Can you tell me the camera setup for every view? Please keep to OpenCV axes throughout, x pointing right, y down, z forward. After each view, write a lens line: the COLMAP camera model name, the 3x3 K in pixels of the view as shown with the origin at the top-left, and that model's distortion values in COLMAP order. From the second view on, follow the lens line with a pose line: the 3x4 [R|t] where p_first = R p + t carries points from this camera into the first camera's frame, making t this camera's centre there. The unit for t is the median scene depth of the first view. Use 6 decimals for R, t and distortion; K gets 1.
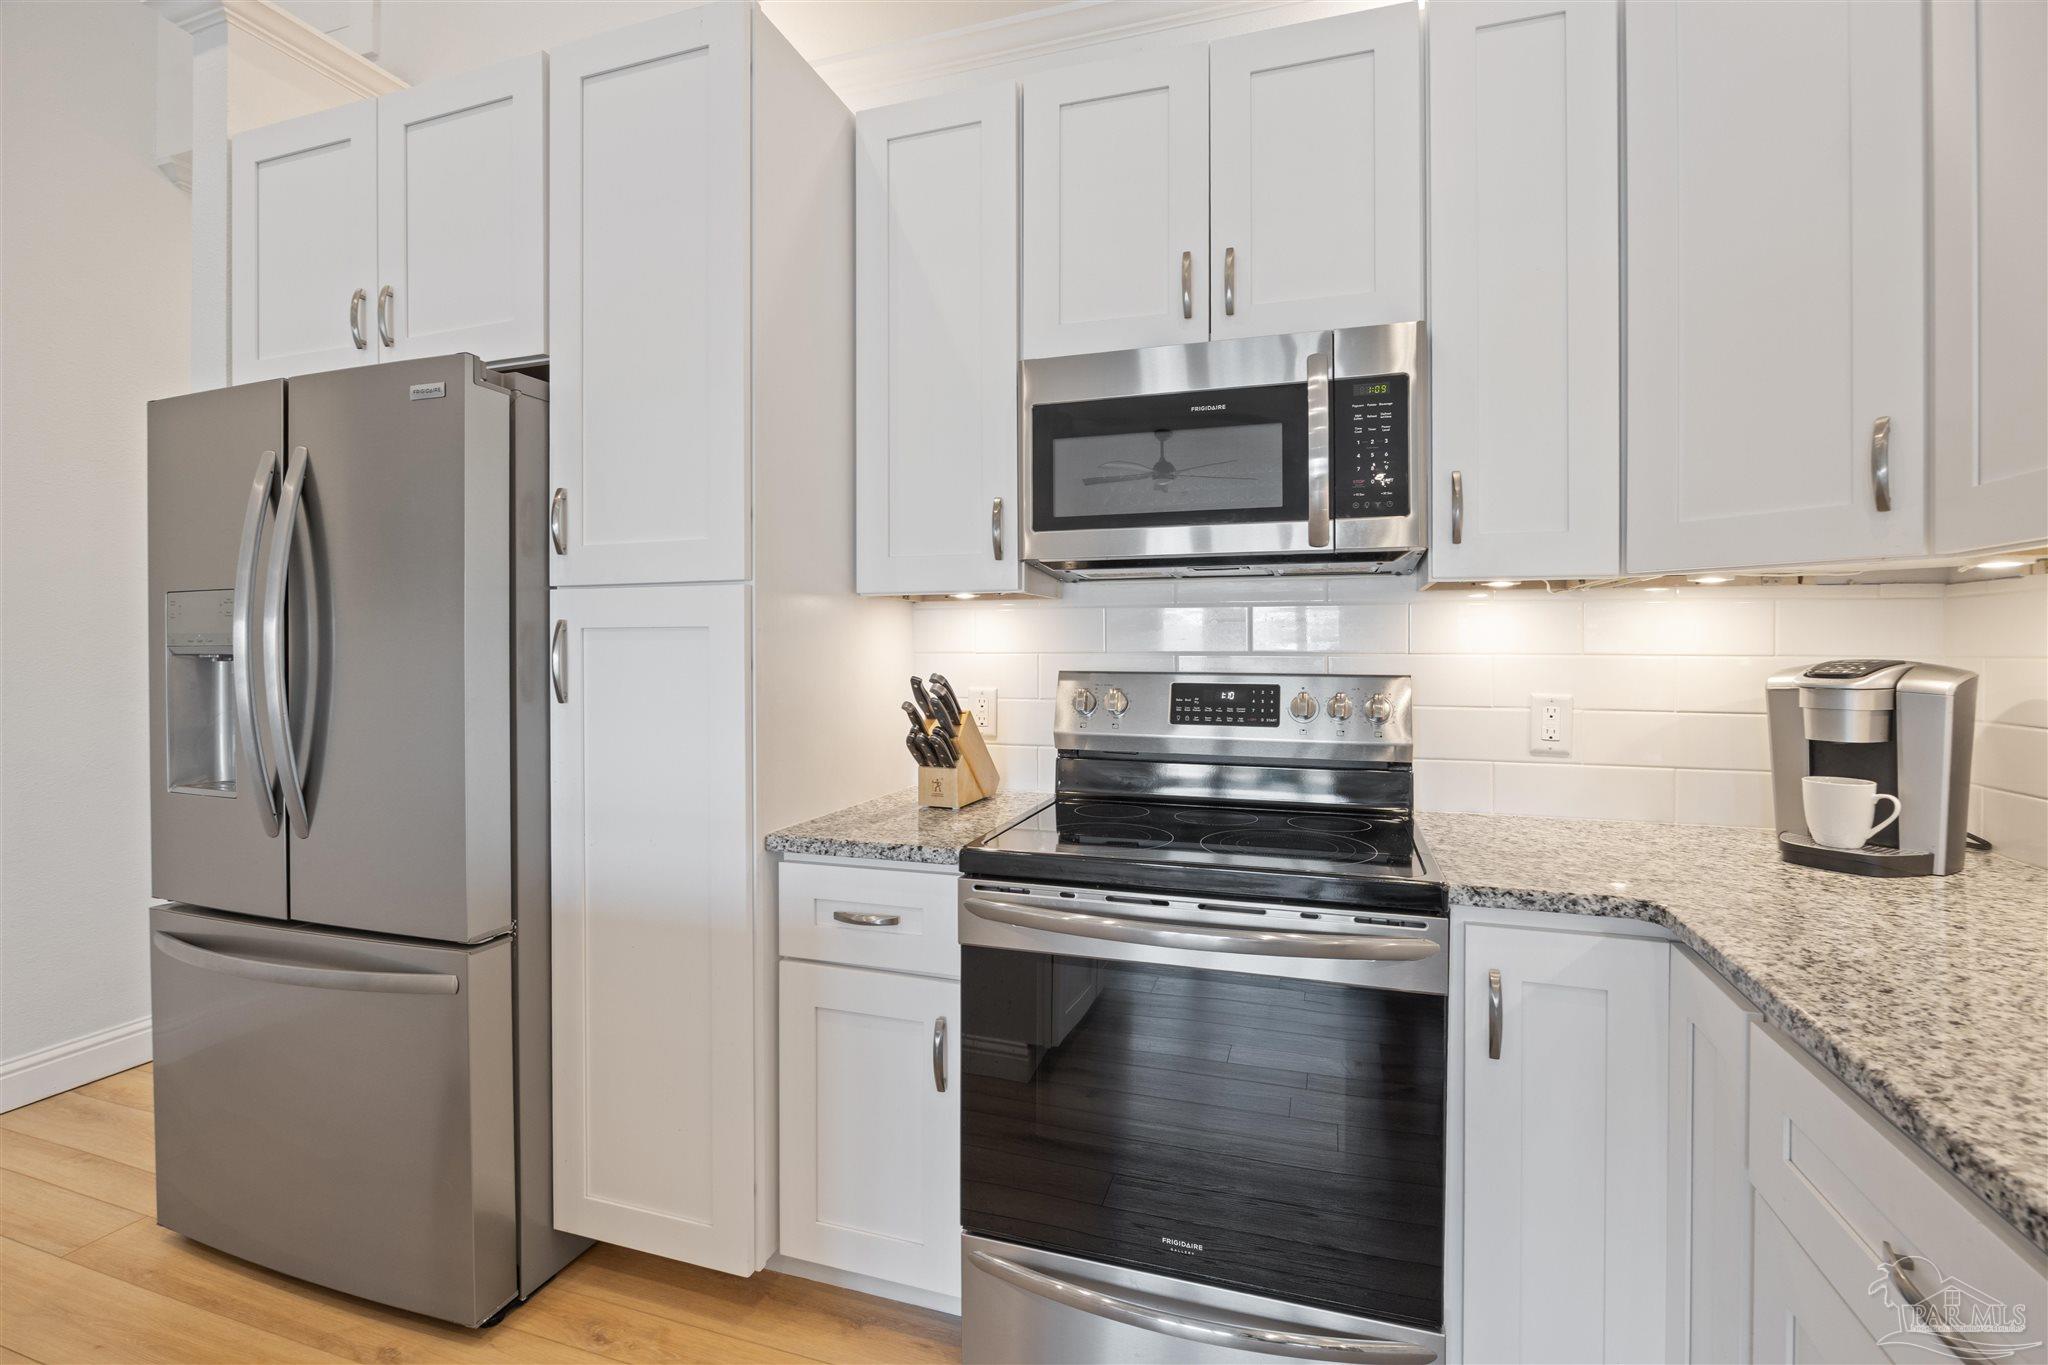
lens RADIAL K [[931.7, 0, 1026.4], [0, 931.7, 647.6], [0, 0, 1]] dist [-0.004848, 0.001608]
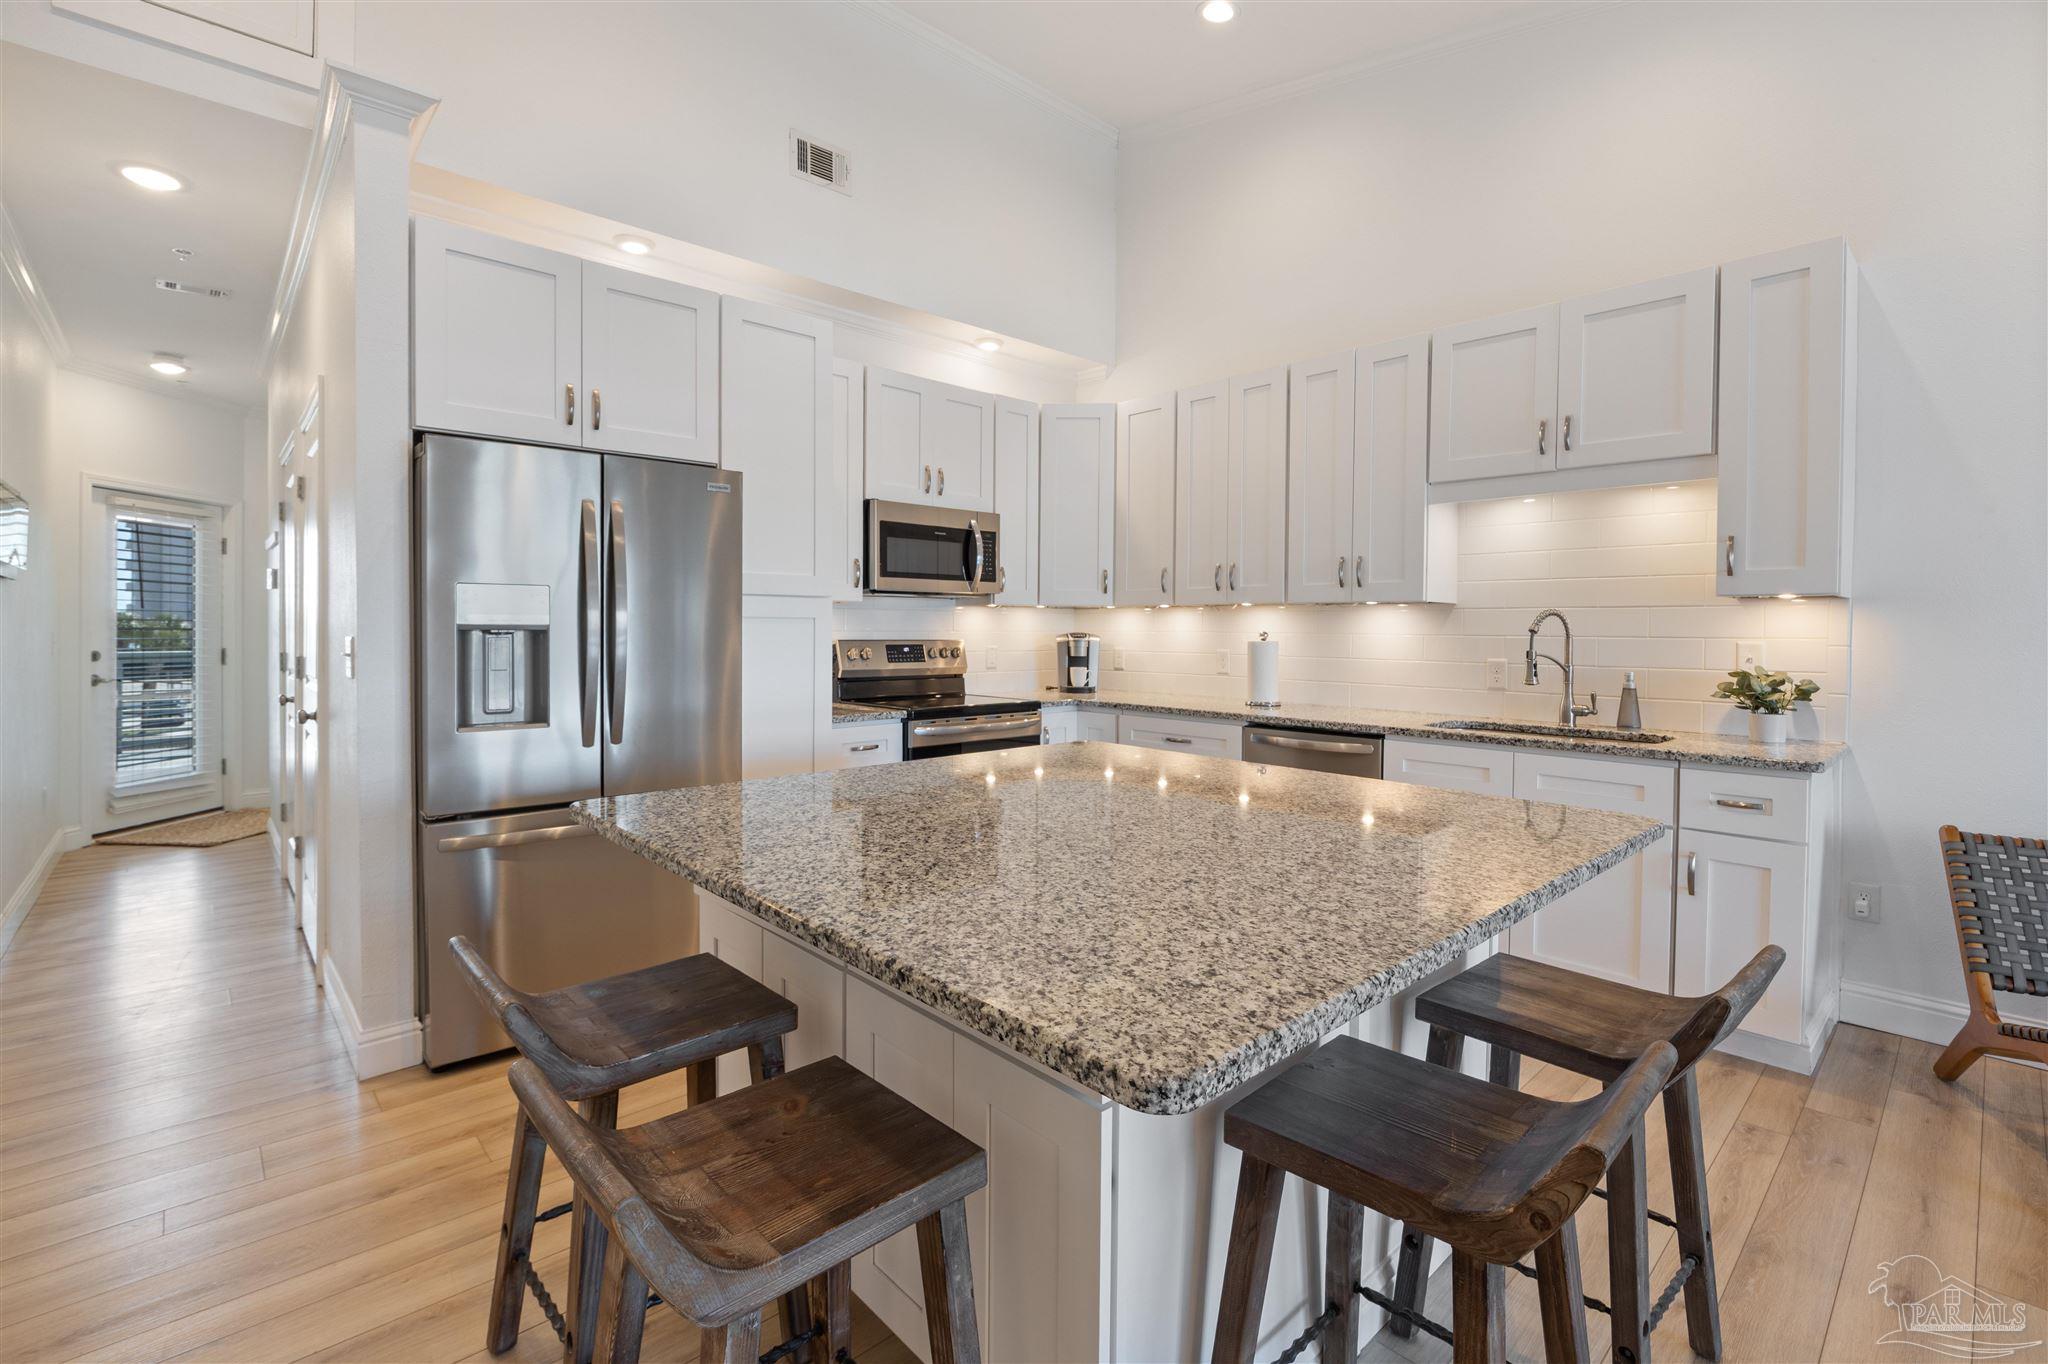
lens RADIAL K [[931.7, 0, 1019.2], [0, 931.7, 630.7], [0, 0, 1]] dist [-0.004848, 0.001608]
pose [[0.480518, -0.003090, 0.876979, -1.921590], [-0.003312, 0.999980, 0.005338, -0.008983], [-0.876979, -0.005469, 0.480498, -0.390671]]
